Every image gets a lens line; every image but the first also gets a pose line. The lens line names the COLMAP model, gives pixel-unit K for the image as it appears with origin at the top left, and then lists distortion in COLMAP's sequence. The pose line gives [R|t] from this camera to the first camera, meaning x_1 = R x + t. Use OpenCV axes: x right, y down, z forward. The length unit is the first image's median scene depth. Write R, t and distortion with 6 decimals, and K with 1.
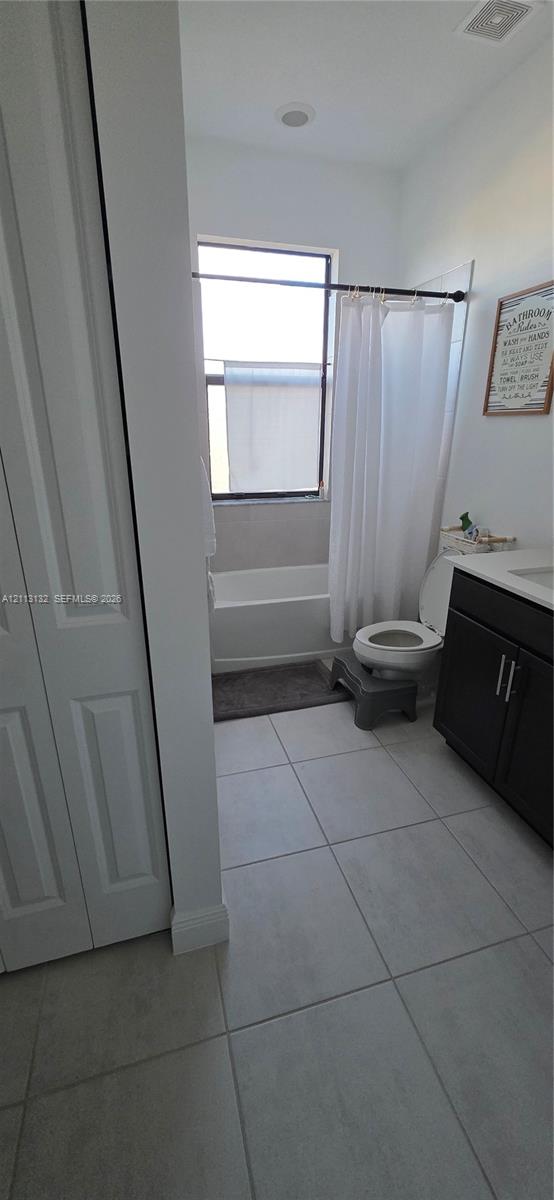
lens RADIAL K [[475.2, 0, 274.1], [0, 475.2, 597.7], [0, 0, 1]] dist [-0.000021, 0.000157]
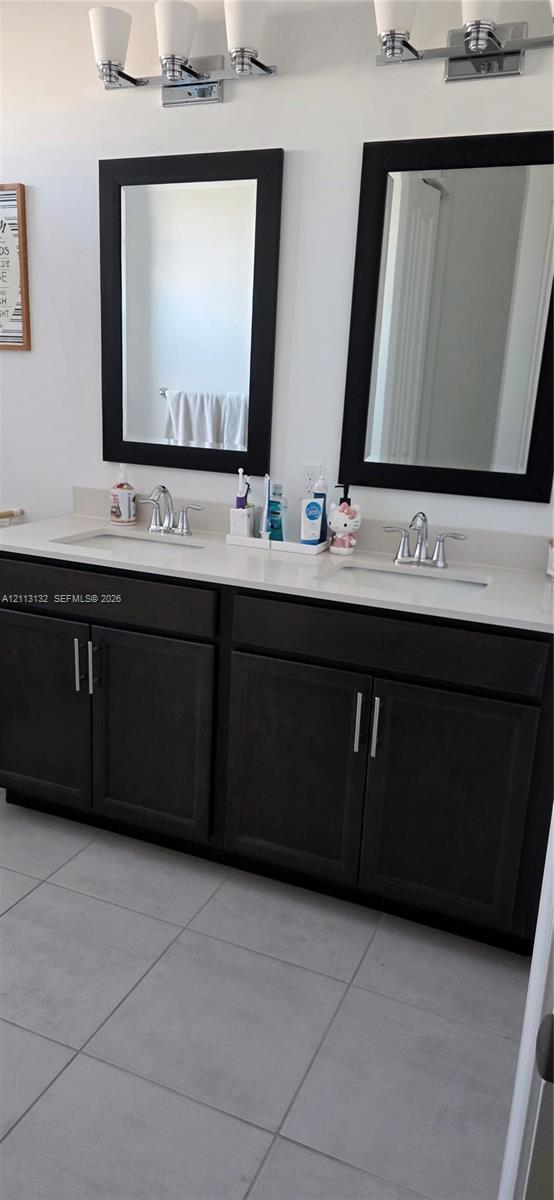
lens RADIAL K [[807.3, 0, 278.0], [0, 807.3, 601.4], [0, 0, 1]] dist [0.051579, -0.028145]
pose [[0.629984, -0.171977, 0.757327, -0.260547], [0.223742, 0.974018, 0.035064, 0.066315], [-0.743680, 0.147356, 0.652094, -0.134439]]
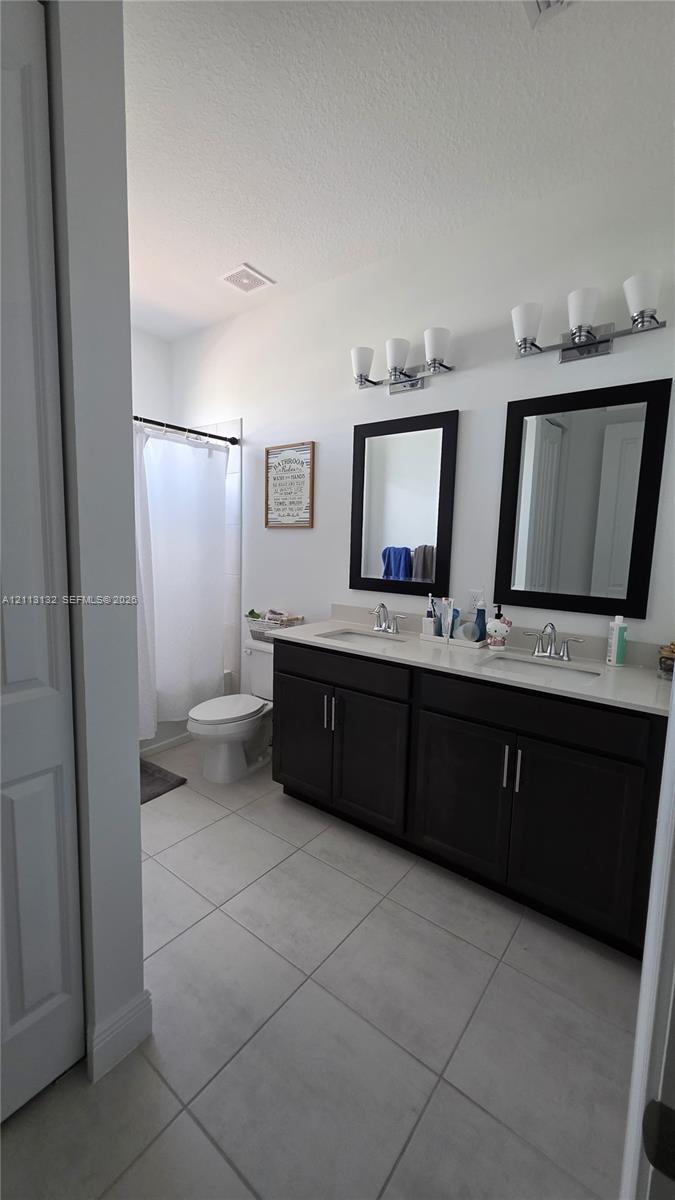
lens RADIAL K [[477.7, 0, 342.1], [0, 477.7, 597.3], [0, 0, 1]] dist [0.009942, -0.000828]
pose [[0.802083, -0.046888, 0.595369, -0.206873], [0.180015, 0.969528, -0.166161, 0.065050], [-0.569436, 0.240450, 0.786083, -0.119376]]
